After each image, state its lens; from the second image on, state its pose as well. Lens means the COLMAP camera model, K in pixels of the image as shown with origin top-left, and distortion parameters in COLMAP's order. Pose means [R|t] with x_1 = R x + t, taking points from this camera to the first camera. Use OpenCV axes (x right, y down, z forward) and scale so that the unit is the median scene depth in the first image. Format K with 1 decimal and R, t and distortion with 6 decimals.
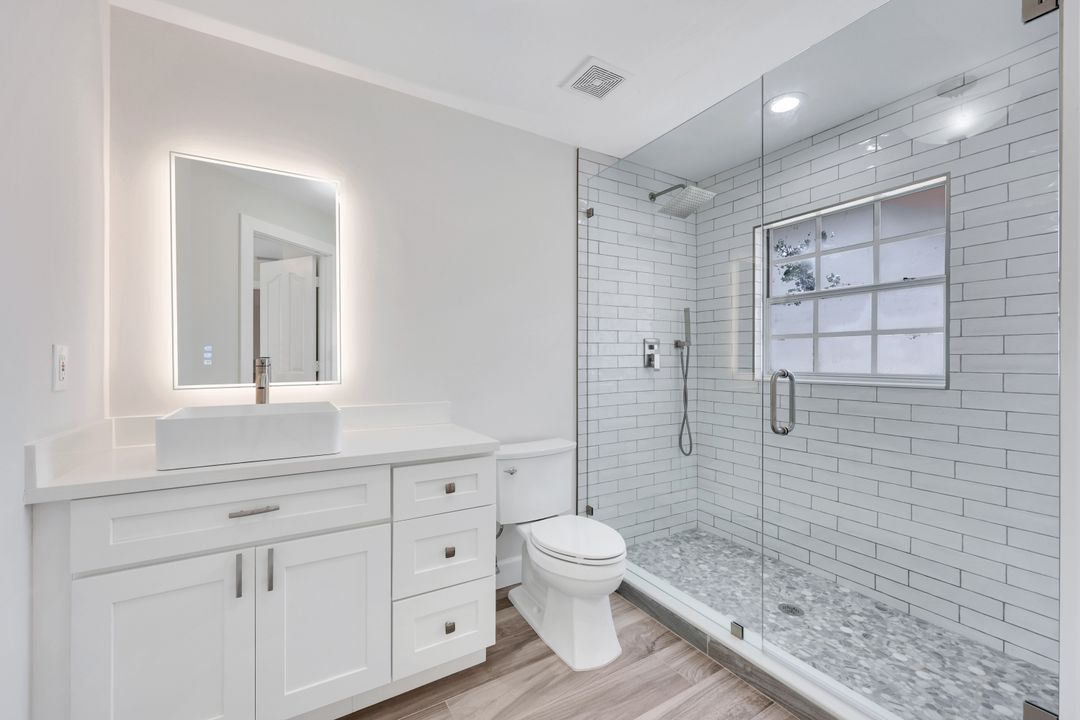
lens RADIAL K [[433.5, 0, 539.3], [0, 433.5, 357.4], [0, 0, 1]] dist [-0.001444, 0.000653]
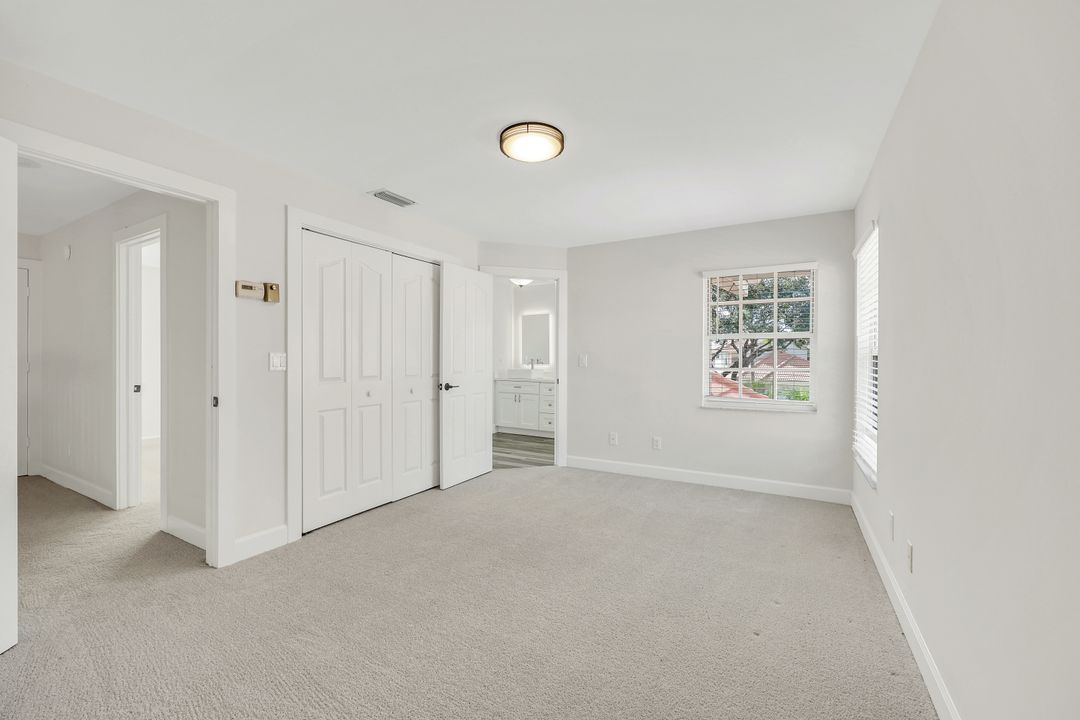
lens RADIAL K [[433.5, 0, 540.4], [0, 433.5, 362.1], [0, 0, 1]] dist [-0.001444, 0.000653]
pose [[0.494893, 0.003412, -0.868947, 3.581246], [-0.005451, 0.999985, 0.000822, 0.035072], [0.868937, 0.004329, 0.494904, -1.222384]]
